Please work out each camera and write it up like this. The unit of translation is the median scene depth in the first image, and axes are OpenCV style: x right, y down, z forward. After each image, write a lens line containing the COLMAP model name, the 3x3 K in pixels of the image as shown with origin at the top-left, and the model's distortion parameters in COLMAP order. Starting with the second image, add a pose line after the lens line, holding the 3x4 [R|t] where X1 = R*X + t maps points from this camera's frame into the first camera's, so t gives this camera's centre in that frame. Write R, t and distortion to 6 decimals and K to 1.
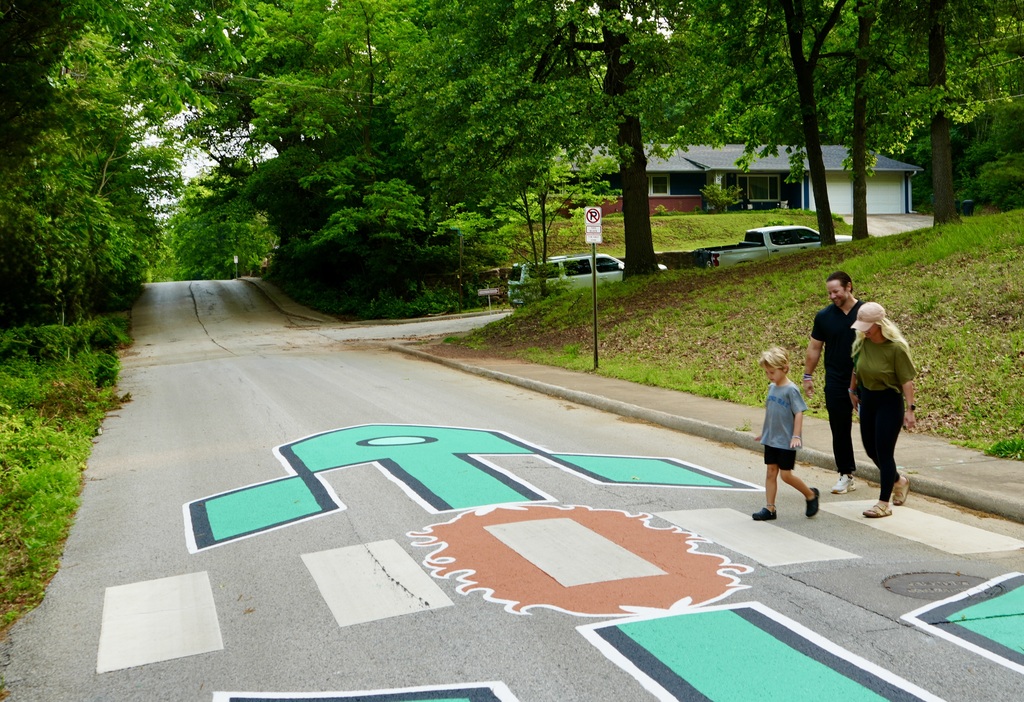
lens RADIAL K [[1463.1, 0, 512.0], [0, 1463.1, 351.0], [0, 0, 1]] dist [0.005907, 0.059644]
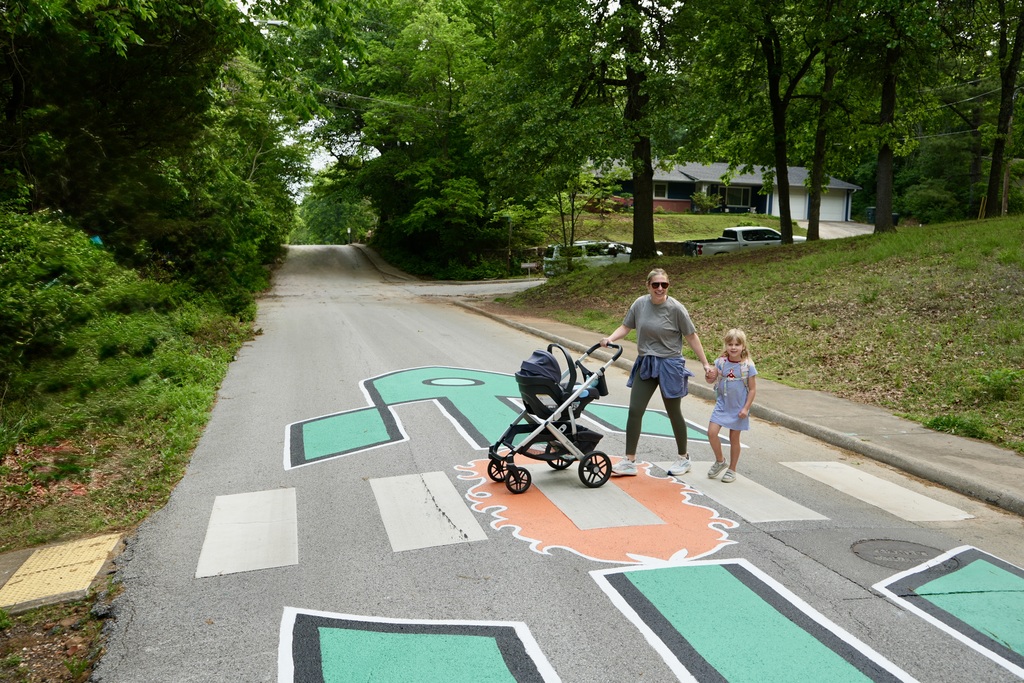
lens RADIAL K [[883.6, 0, 508.1], [0, 883.6, 368.5], [0, 0, 1]] dist [0.007188, 0.010626]
pose [[0.998120, 0.052736, -0.031220, -0.005518], [-0.049468, 0.994003, 0.097520, -0.028513], [0.036175, -0.095793, 0.994744, 0.207841]]
